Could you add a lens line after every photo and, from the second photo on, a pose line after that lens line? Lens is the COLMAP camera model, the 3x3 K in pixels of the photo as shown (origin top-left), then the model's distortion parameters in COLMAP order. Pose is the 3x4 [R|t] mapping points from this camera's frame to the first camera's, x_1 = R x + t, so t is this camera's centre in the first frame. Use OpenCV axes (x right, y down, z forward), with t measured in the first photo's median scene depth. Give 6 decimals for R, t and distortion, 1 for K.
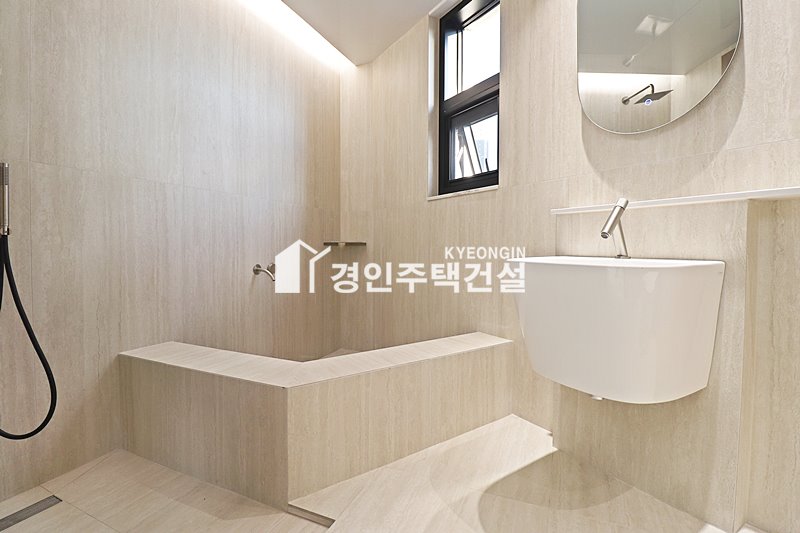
lens RADIAL K [[387.6, 0, 400.0], [0, 387.6, 266.5], [0, 0, 1]] dist [-0.033254, -0.000120]
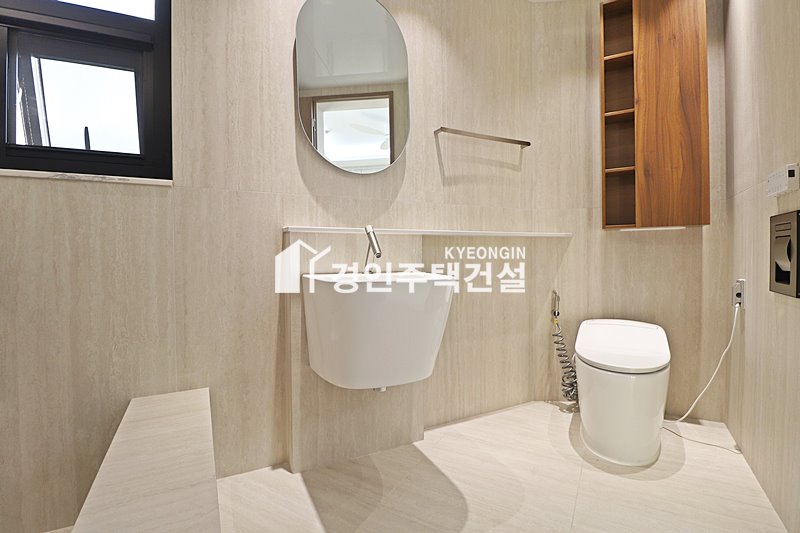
lens RADIAL K [[387.6, 0, 400.0], [0, 387.6, 266.5], [0, 0, 1]] dist [-0.033254, -0.000120]
pose [[0.051515, -0.029748, 0.998229, -0.546354], [0.052745, 0.998242, 0.027026, -0.060947], [-0.997278, 0.051259, 0.052994, 0.686119]]
